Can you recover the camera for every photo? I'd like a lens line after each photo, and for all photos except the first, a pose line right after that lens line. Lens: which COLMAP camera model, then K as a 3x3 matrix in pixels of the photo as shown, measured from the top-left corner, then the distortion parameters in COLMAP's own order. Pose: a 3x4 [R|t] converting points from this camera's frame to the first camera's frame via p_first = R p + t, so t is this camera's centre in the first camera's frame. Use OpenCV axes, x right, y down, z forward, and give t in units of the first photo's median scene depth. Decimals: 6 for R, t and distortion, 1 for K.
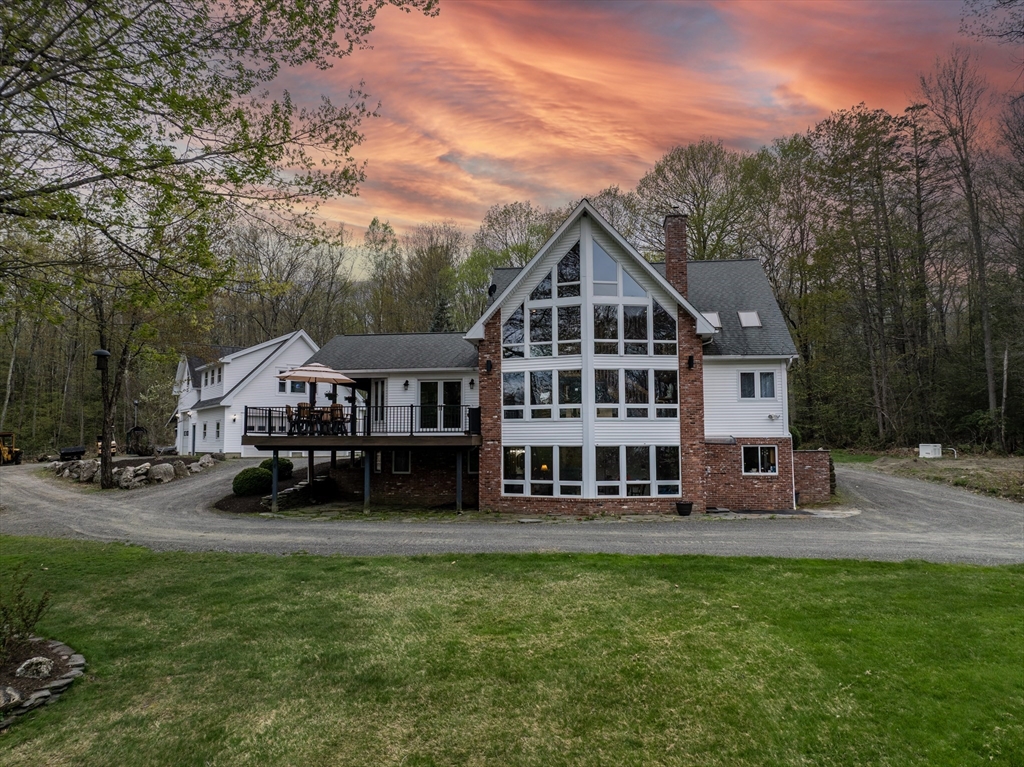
lens RADIAL K [[720.5, 0, 510.5], [0, 720.5, 383.6], [0, 0, 1]] dist [-0.036180, -0.005760]
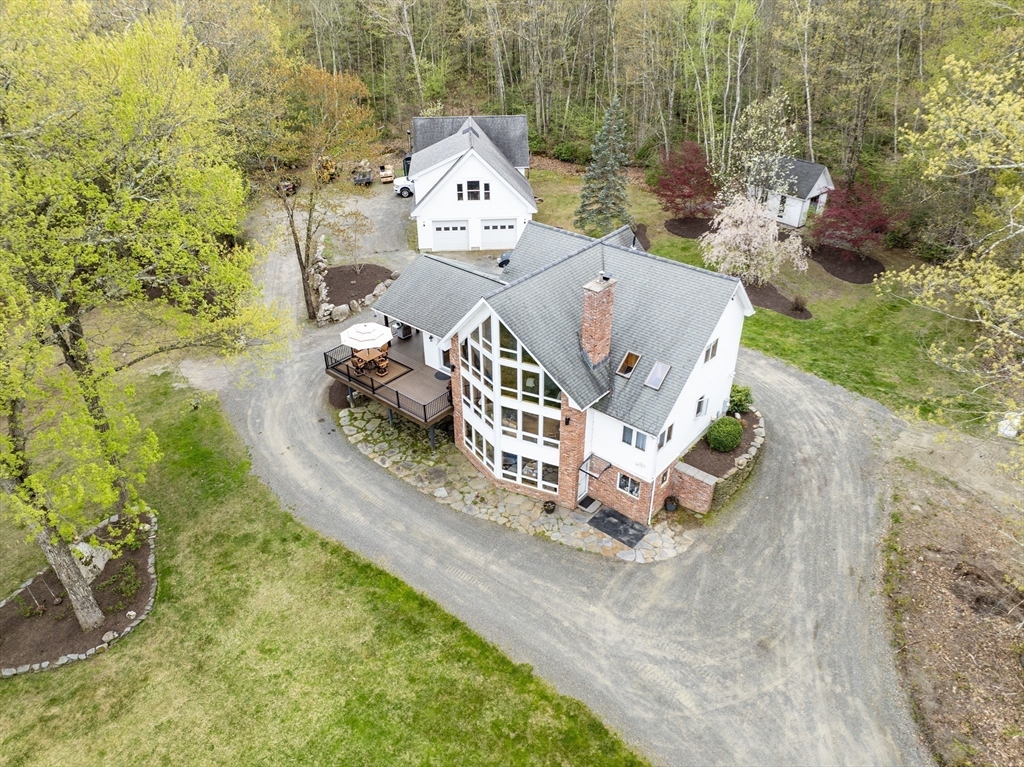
lens RADIAL K [[720.5, 0, 513.2], [0, 720.5, 382.5], [0, 0, 1]] dist [-0.036180, -0.005760]
pose [[0.845679, 0.283964, -0.451875, 0.724553], [0.049809, 0.801006, 0.596580, -0.848016], [0.531362, -0.527023, 0.663250, 0.133992]]
